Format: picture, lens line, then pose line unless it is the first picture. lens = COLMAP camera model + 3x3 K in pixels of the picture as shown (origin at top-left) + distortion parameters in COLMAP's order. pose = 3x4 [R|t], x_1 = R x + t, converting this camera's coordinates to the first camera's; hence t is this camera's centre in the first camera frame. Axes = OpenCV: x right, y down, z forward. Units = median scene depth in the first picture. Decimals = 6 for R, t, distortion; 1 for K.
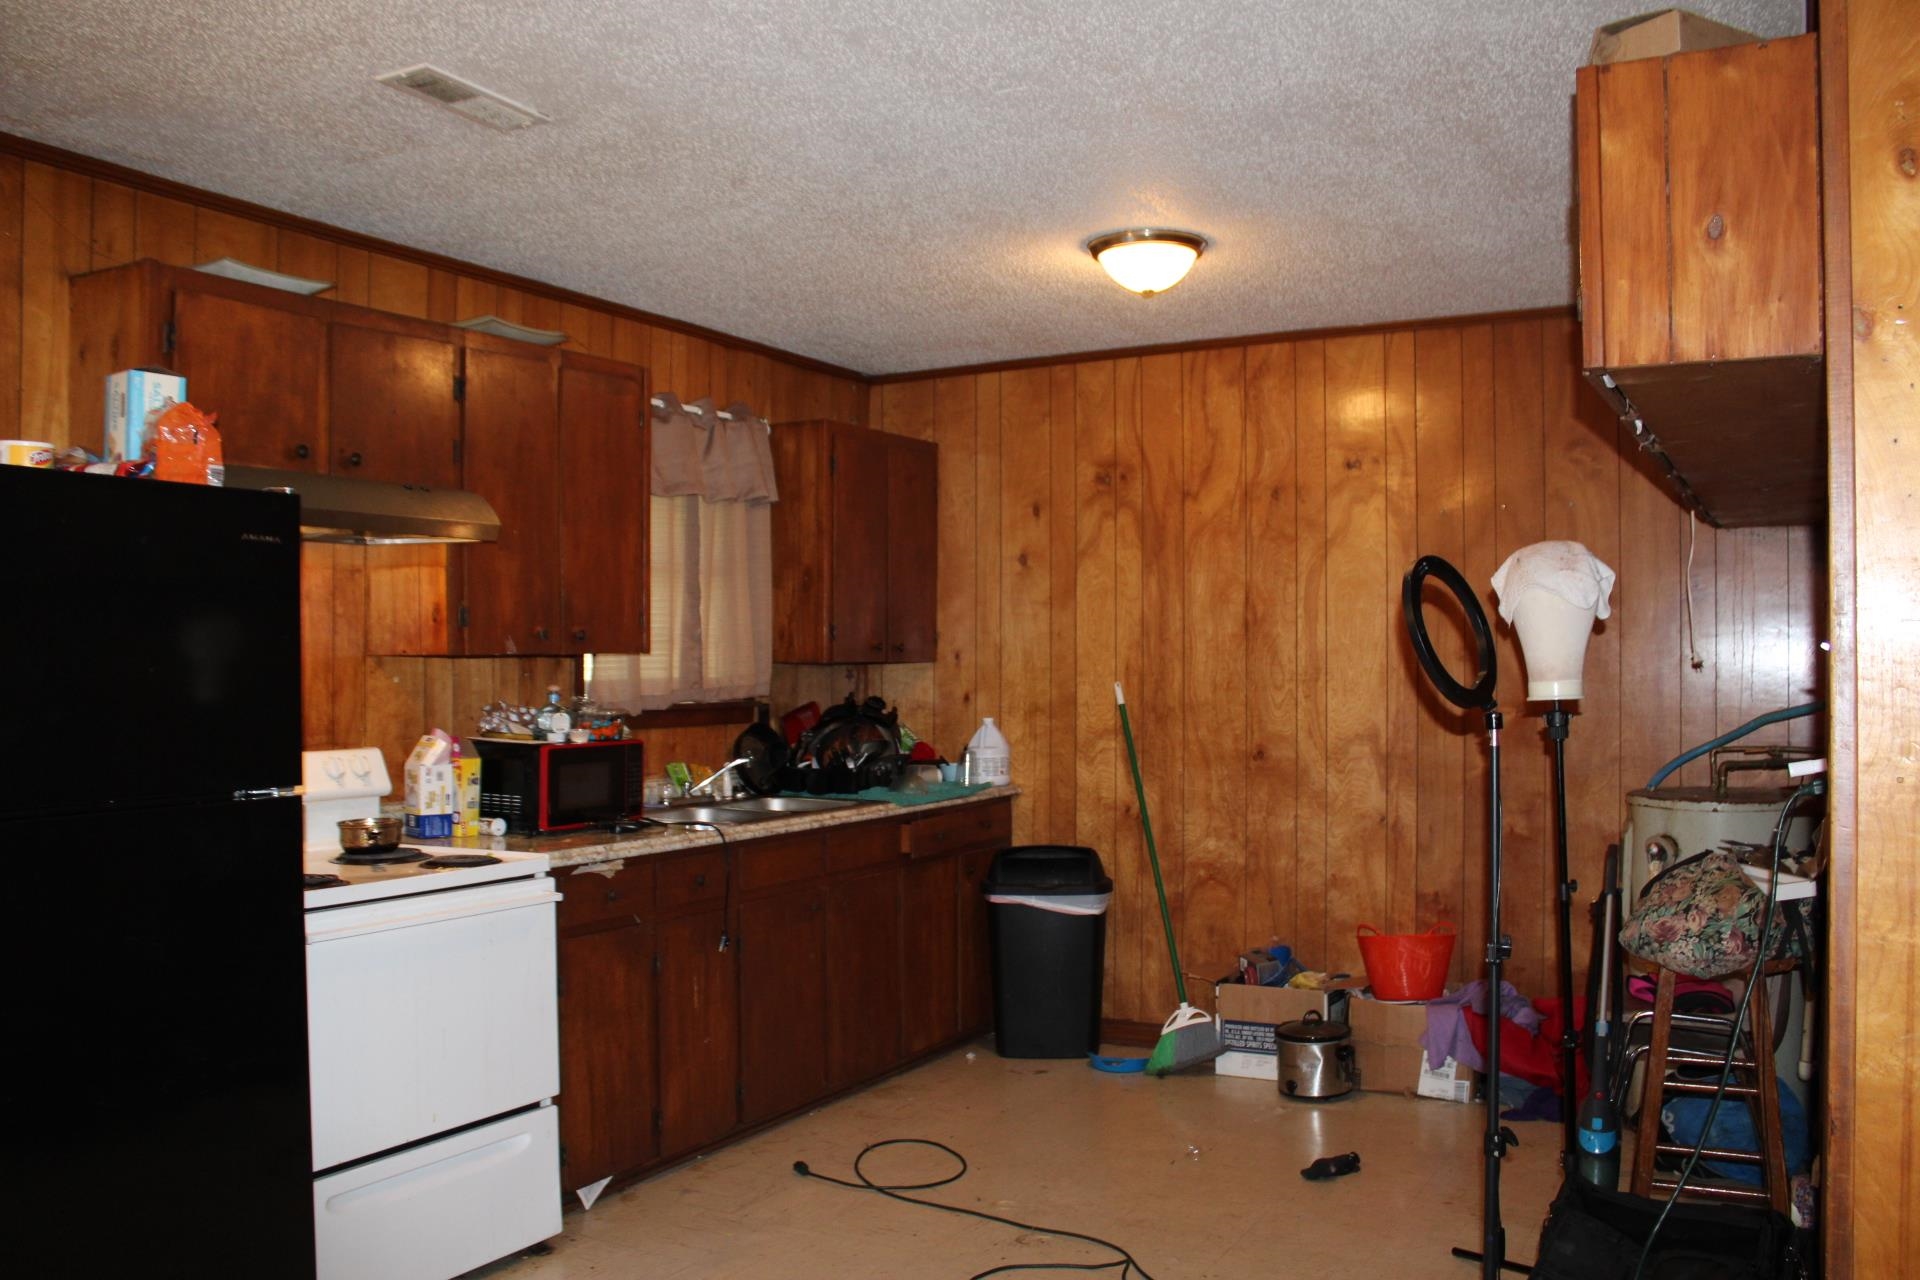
lens RADIAL K [[1604.6, 0, 973.9], [0, 1604.6, 638.2], [0, 0, 1]] dist [-0.167177, 0.136342]
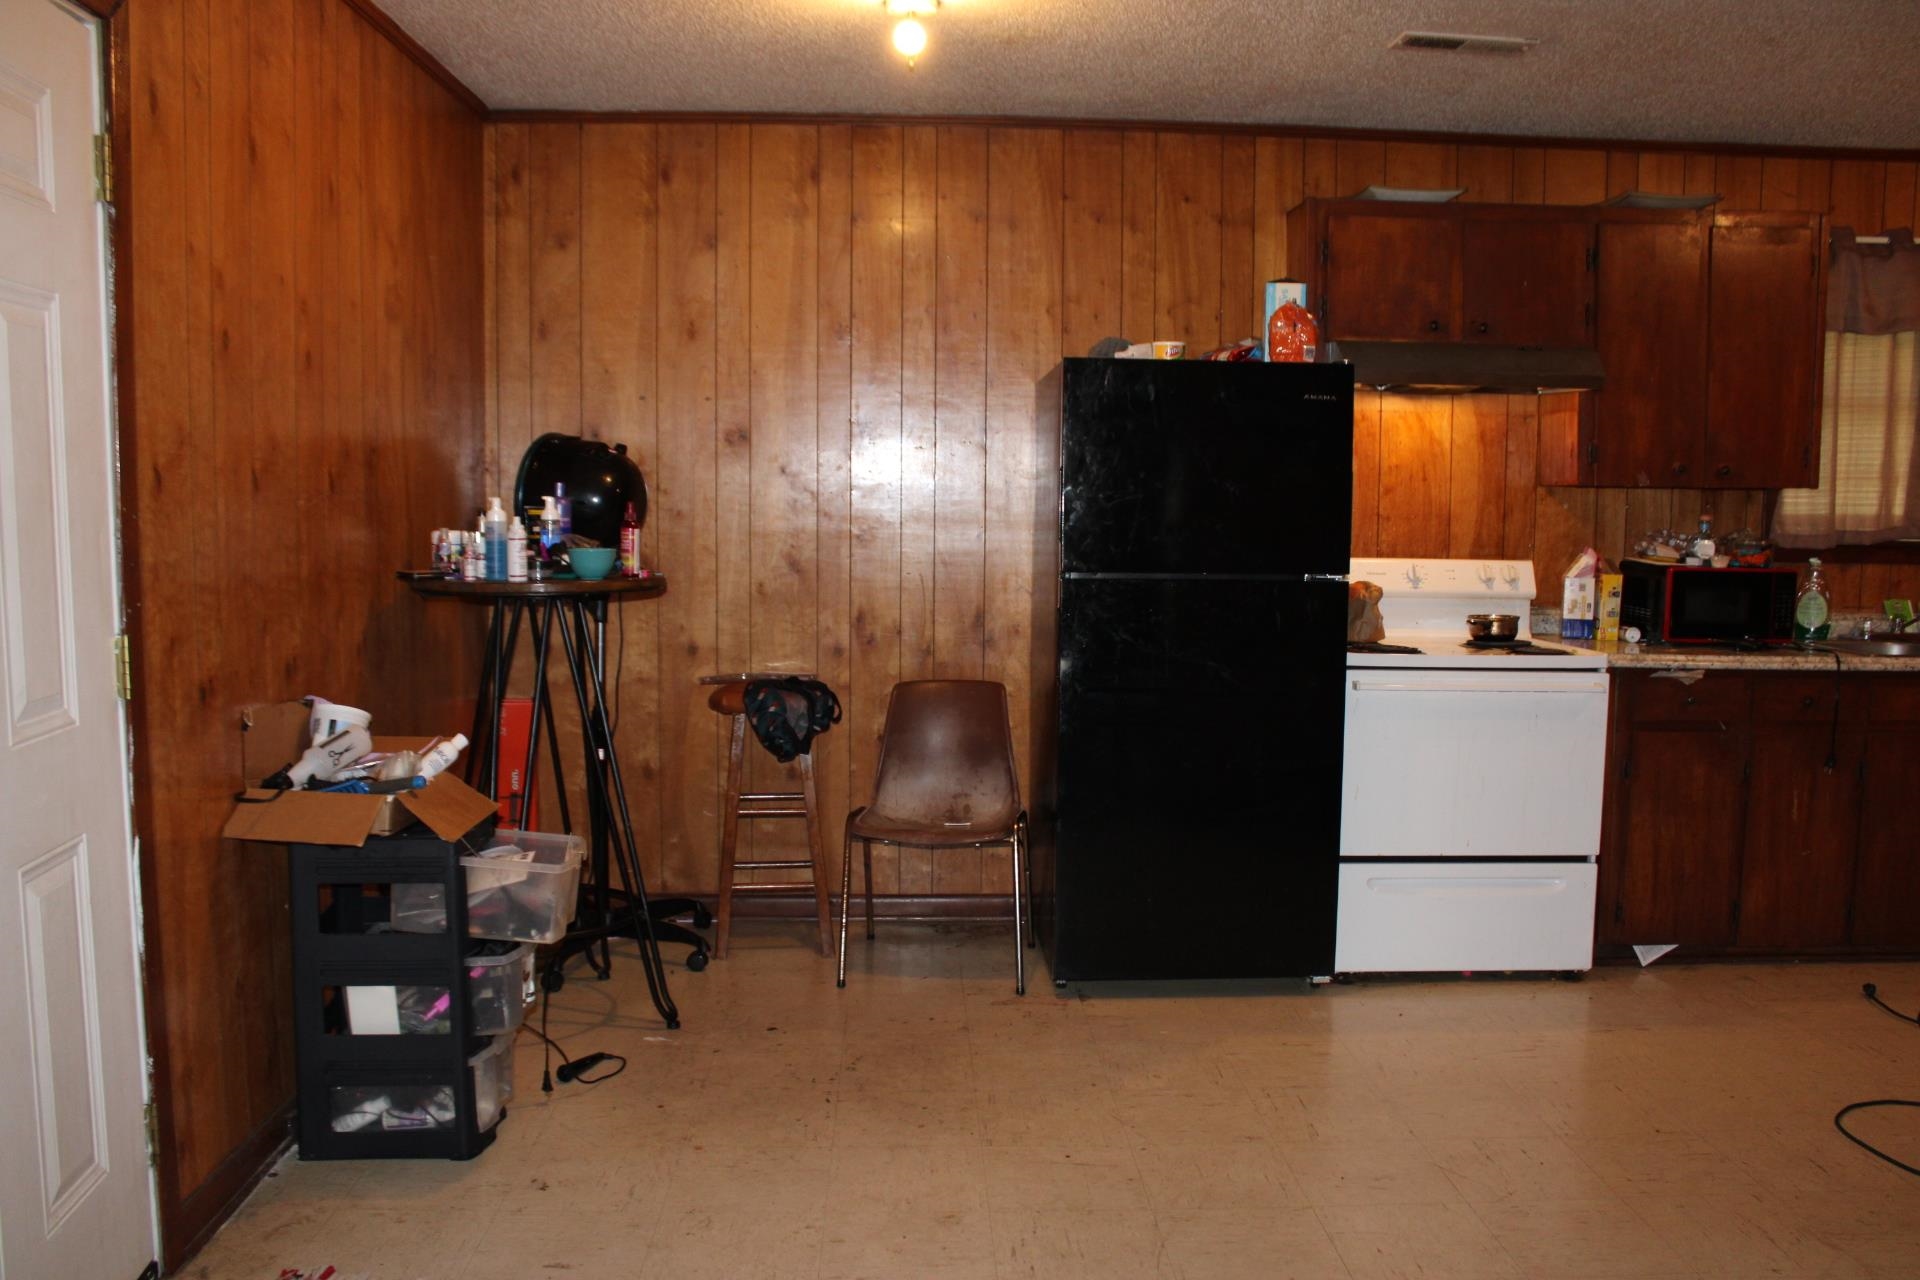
lens RADIAL K [[1604.6, 0, 951.5], [0, 1604.6, 656.4], [0, 0, 1]] dist [-0.167177, 0.136342]
pose [[0.501137, 0.101023, -0.859451, 0.463560], [-0.000882, 0.993222, 0.116233, 0.001678], [0.865367, -0.057491, 0.497829, -0.013323]]
